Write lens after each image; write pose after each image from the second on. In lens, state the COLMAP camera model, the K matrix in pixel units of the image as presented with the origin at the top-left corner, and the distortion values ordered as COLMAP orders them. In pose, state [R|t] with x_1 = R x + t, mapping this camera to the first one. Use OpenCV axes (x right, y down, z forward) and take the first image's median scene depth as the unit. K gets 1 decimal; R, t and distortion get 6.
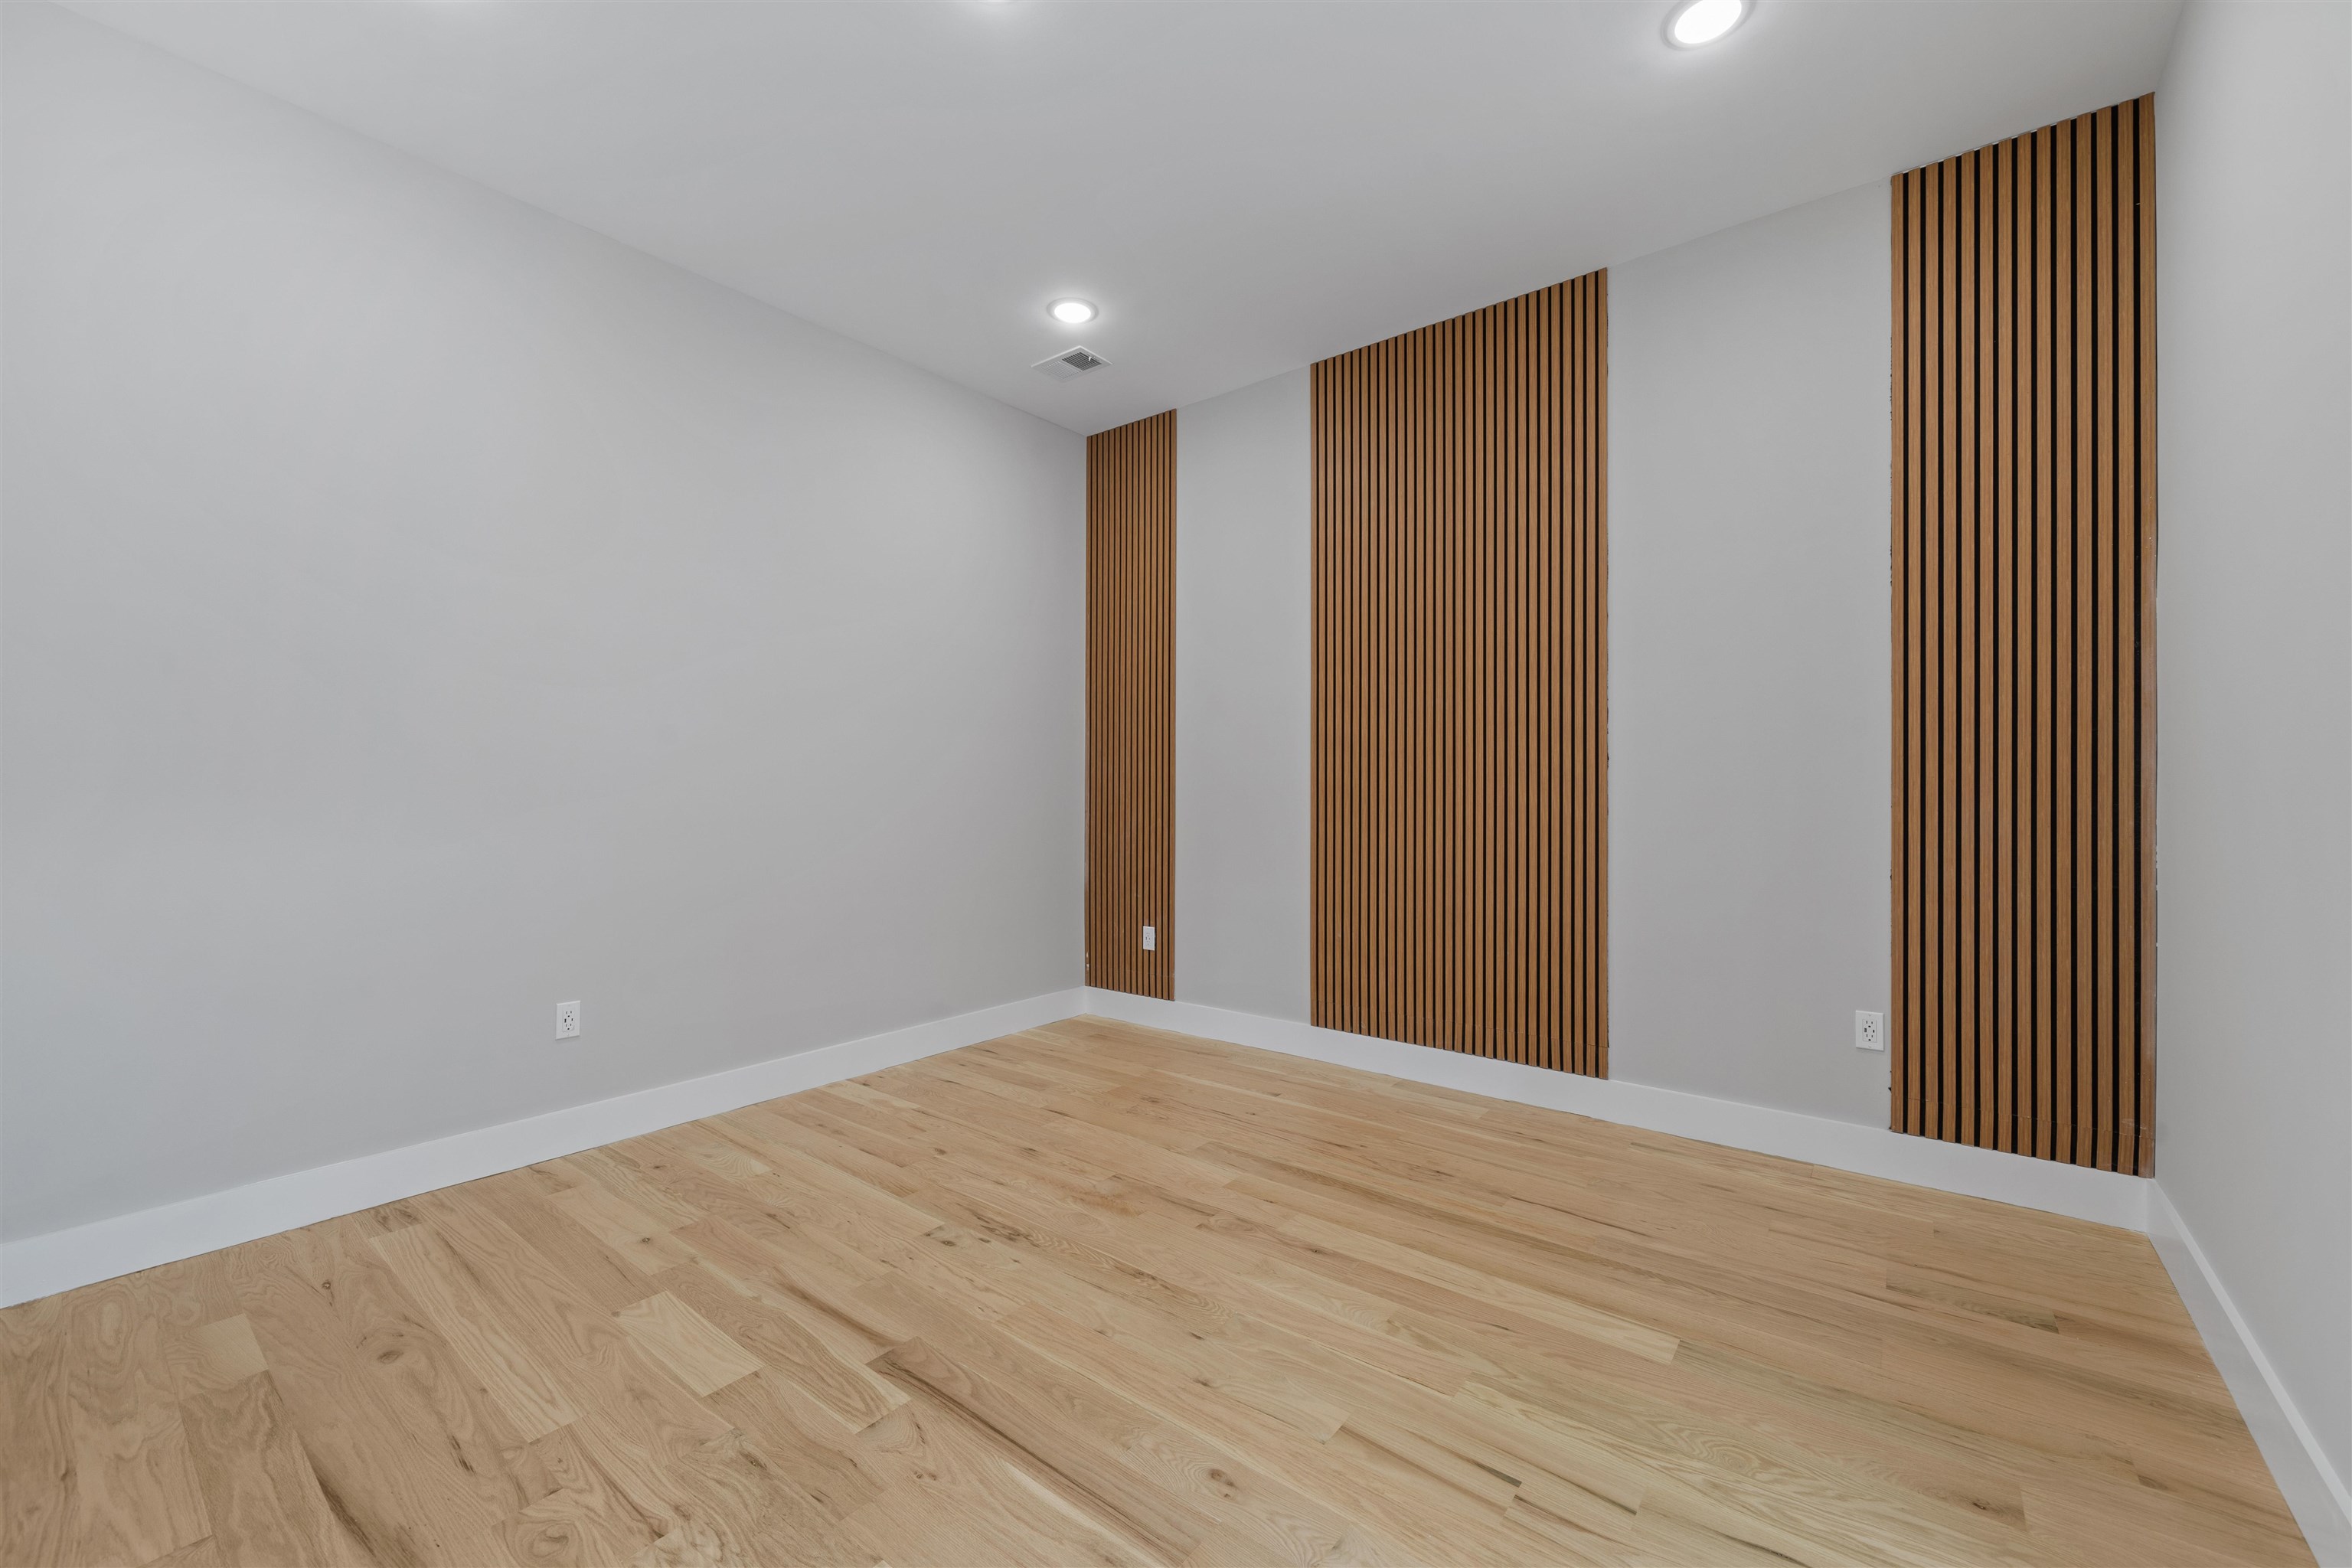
lens RADIAL K [[927.5, 0, 1172.9], [0, 927.5, 784.1], [0, 0, 1]] dist [-0.002052, 0.000254]
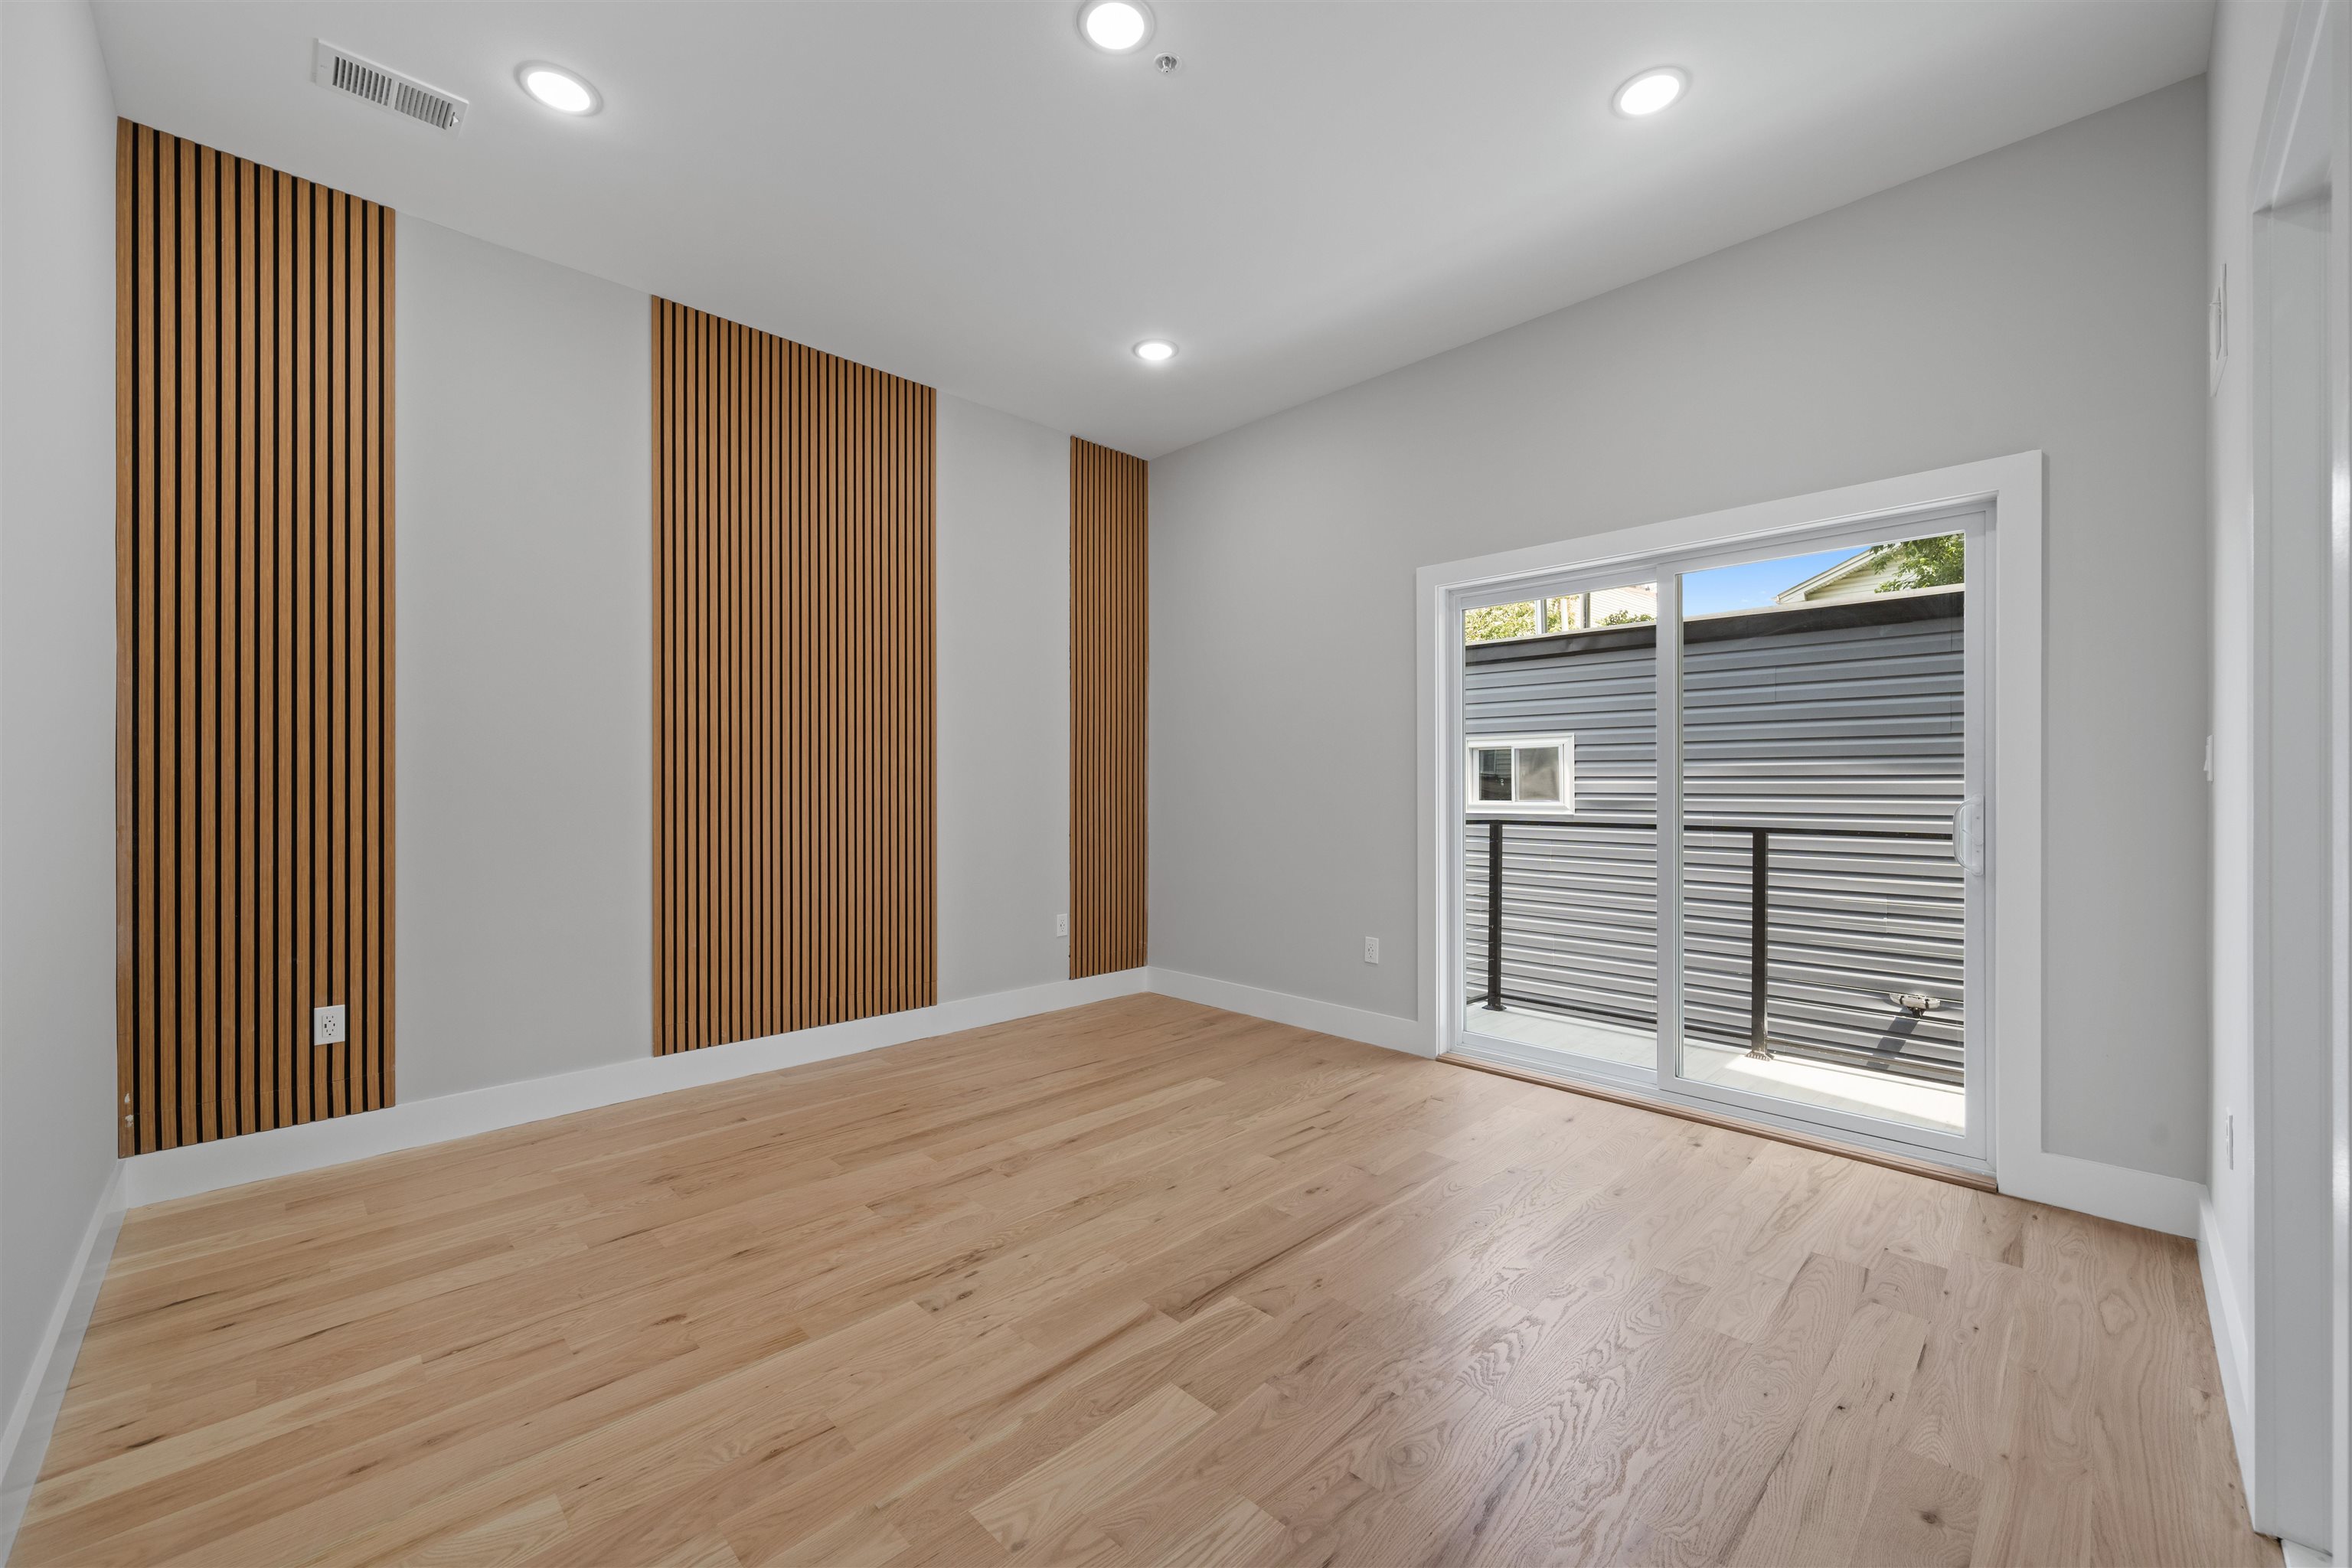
lens RADIAL K [[927.5, 0, 1167.7], [0, 927.5, 785.5], [0, 0, 1]] dist [-0.002052, 0.000254]
pose [[0.123766, 0.000205, 0.992311, -0.973946], [-0.004064, 0.999992, 0.000301, 0.005265], [-0.992303, -0.004070, 0.123766, 0.619384]]
